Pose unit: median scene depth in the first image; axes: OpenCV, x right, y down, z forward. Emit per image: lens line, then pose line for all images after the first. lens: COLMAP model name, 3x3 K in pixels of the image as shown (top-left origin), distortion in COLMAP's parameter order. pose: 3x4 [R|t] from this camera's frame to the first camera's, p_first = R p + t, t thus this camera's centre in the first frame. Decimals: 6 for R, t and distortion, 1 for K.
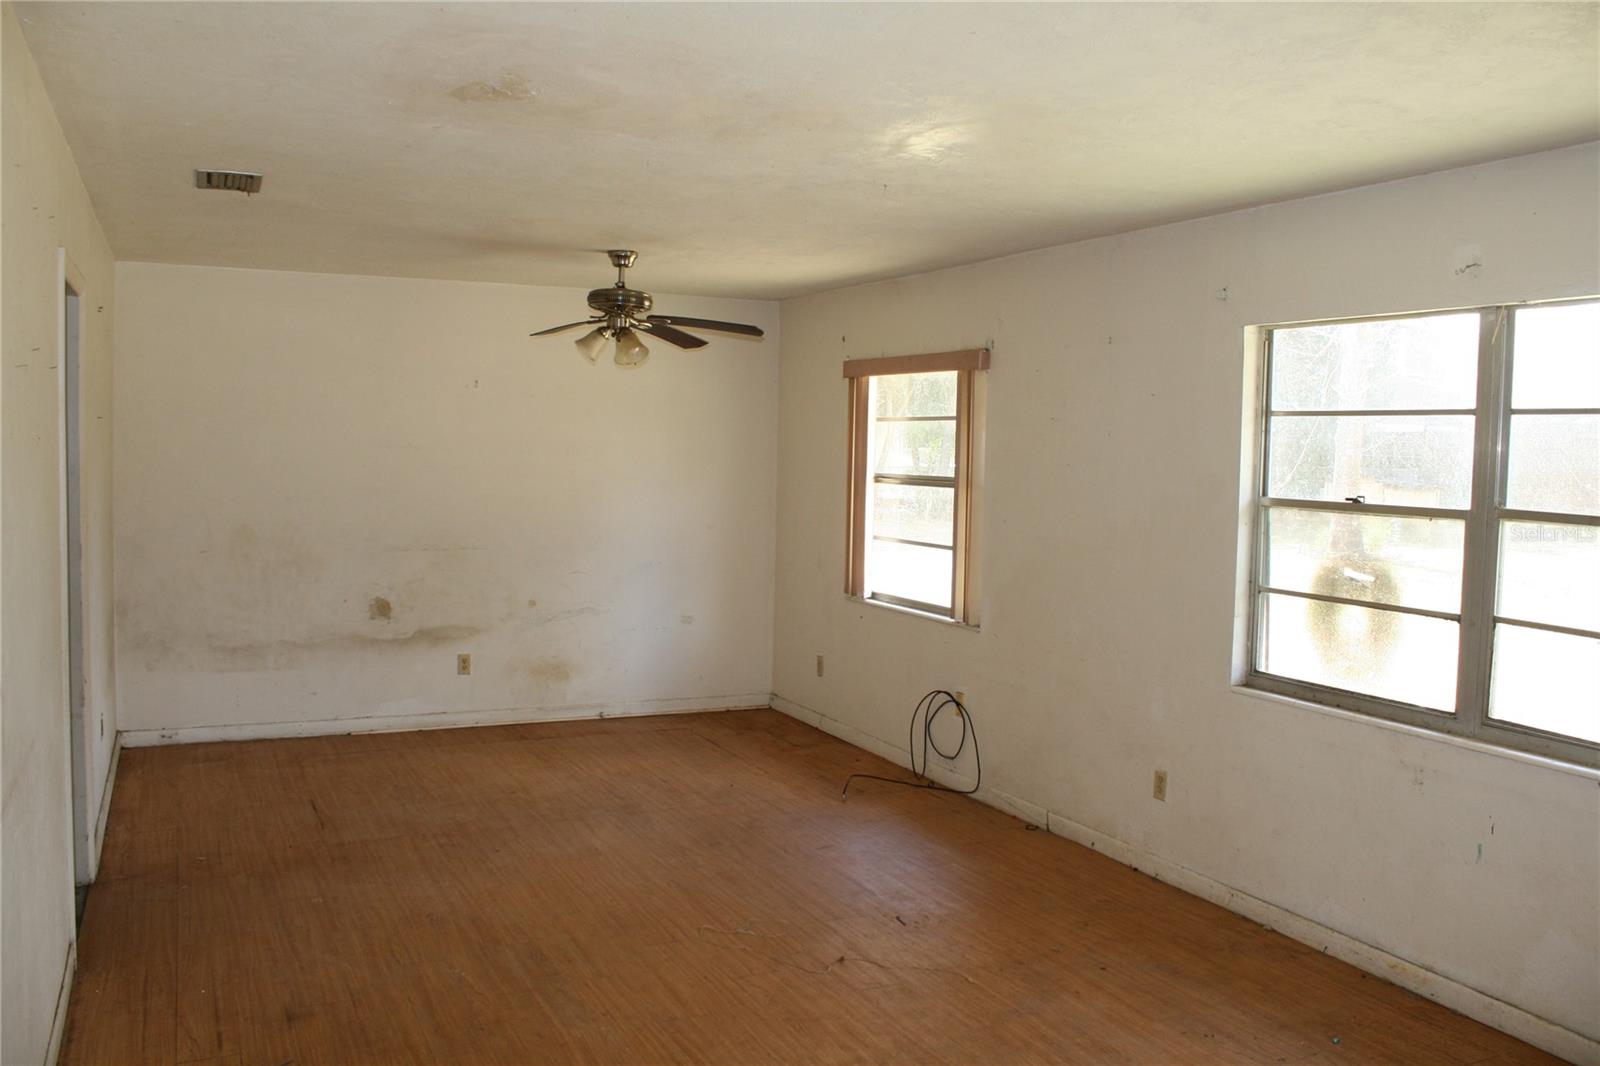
lens RADIAL K [[1413.9, 0, 800.0], [0, 1413.9, 533.0], [0, 0, 1]] dist [-0.009081, 0.000909]
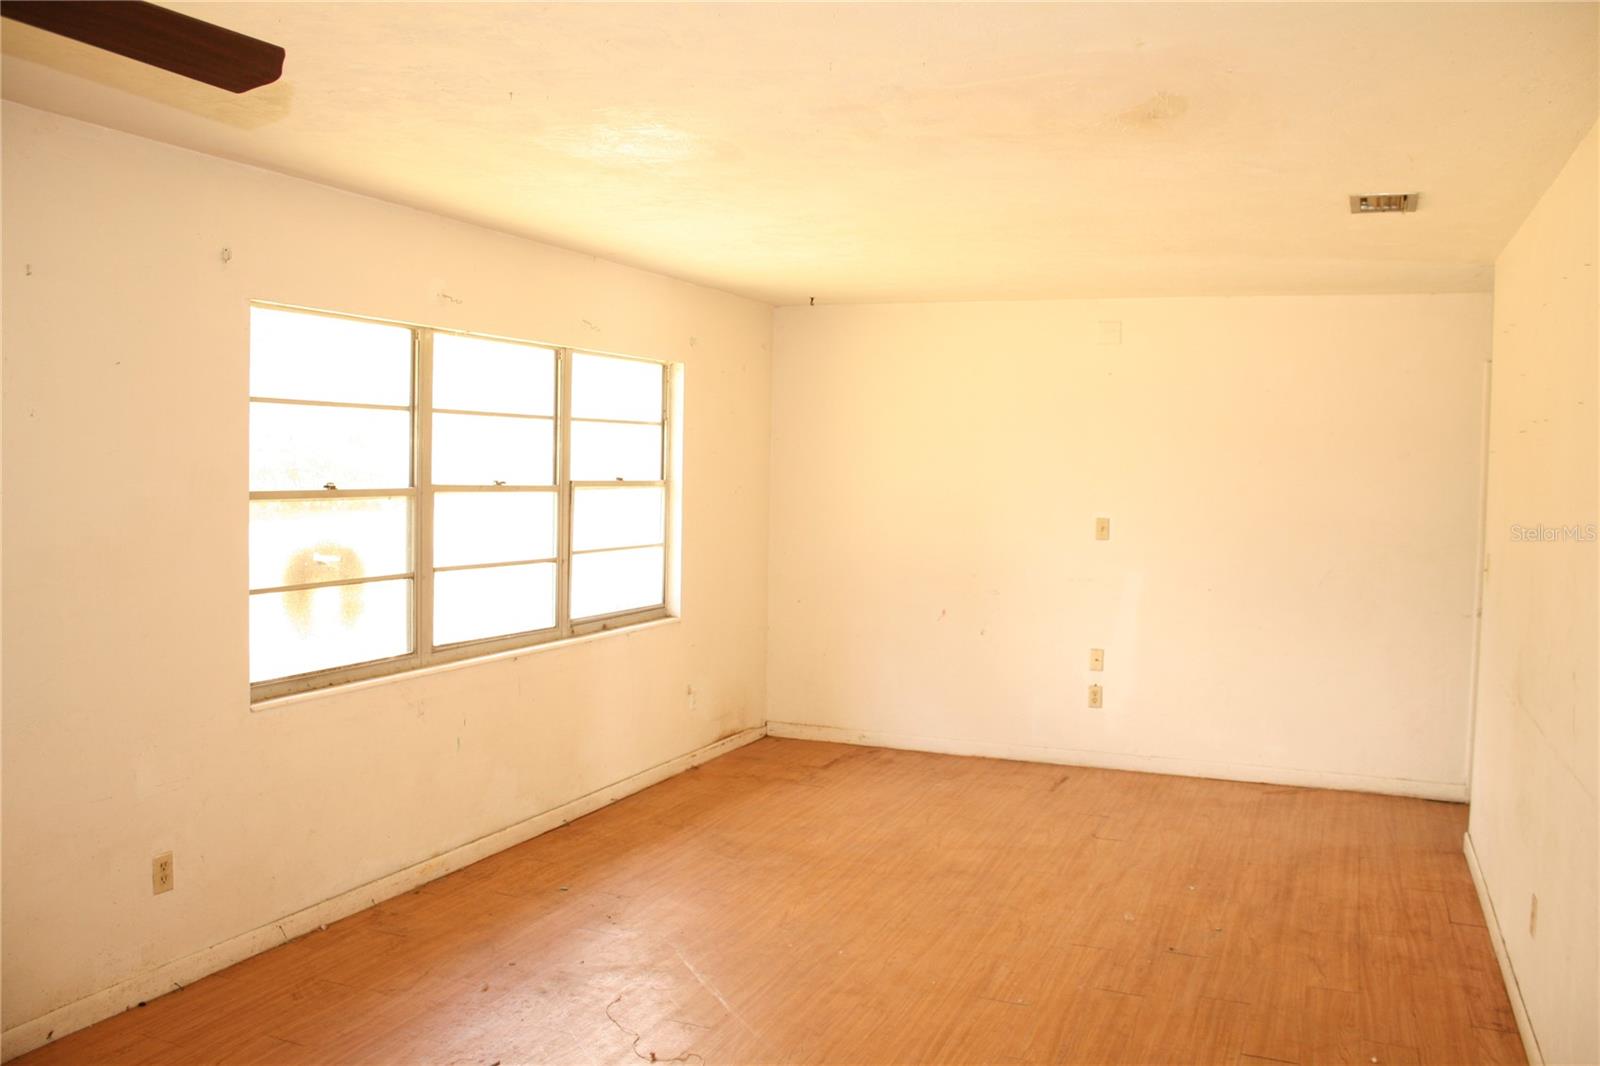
lens RADIAL K [[1413.9, 0, 800.0], [0, 1413.9, 533.0], [0, 0, 1]] dist [-0.009081, 0.000909]
pose [[-0.669710, -0.069278, 0.739384, -0.628865], [0.018762, 0.993743, 0.110105, -0.099532], [-0.742386, 0.087611, -0.664220, 1.455691]]
